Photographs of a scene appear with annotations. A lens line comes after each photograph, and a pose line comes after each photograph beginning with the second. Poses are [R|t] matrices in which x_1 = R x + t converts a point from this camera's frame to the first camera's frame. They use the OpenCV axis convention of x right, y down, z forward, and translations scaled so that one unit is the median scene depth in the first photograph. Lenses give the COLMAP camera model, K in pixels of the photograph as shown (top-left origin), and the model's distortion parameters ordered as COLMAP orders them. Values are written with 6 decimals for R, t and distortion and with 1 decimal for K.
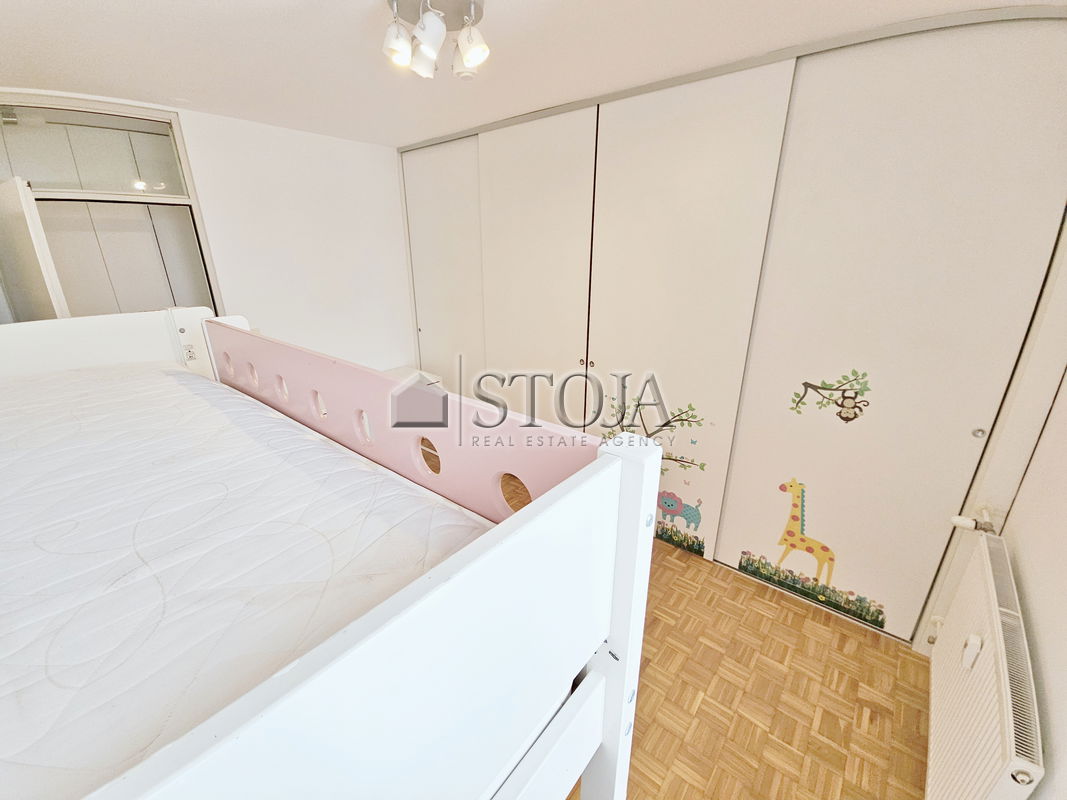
lens RADIAL K [[435.0, 0, 527.6], [0, 435.0, 401.8], [0, 0, 1]] dist [0.003499, -0.000403]
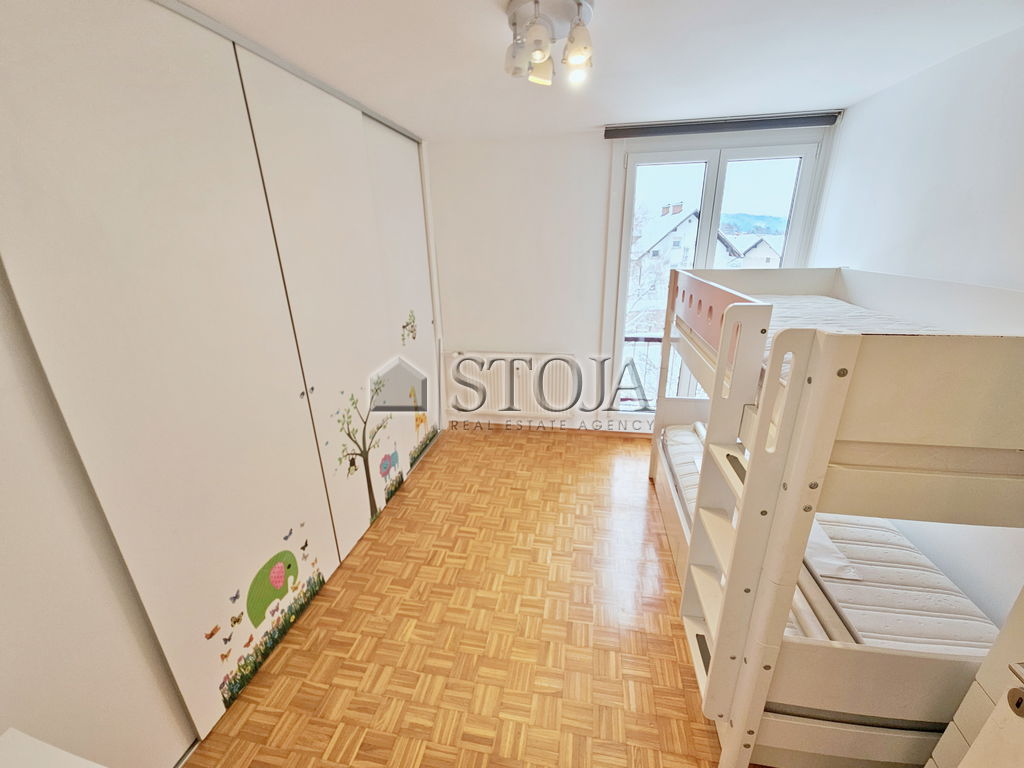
lens RADIAL K [[417.4, 0, 506.3], [0, 417.4, 385.7], [0, 0, 1]] dist [0.003499, -0.000403]
pose [[-0.494696, -0.274592, 0.824546, -0.828695], [0.308391, 0.831562, 0.461951, -0.426936], [-0.812509, 0.482808, -0.326689, 1.221631]]
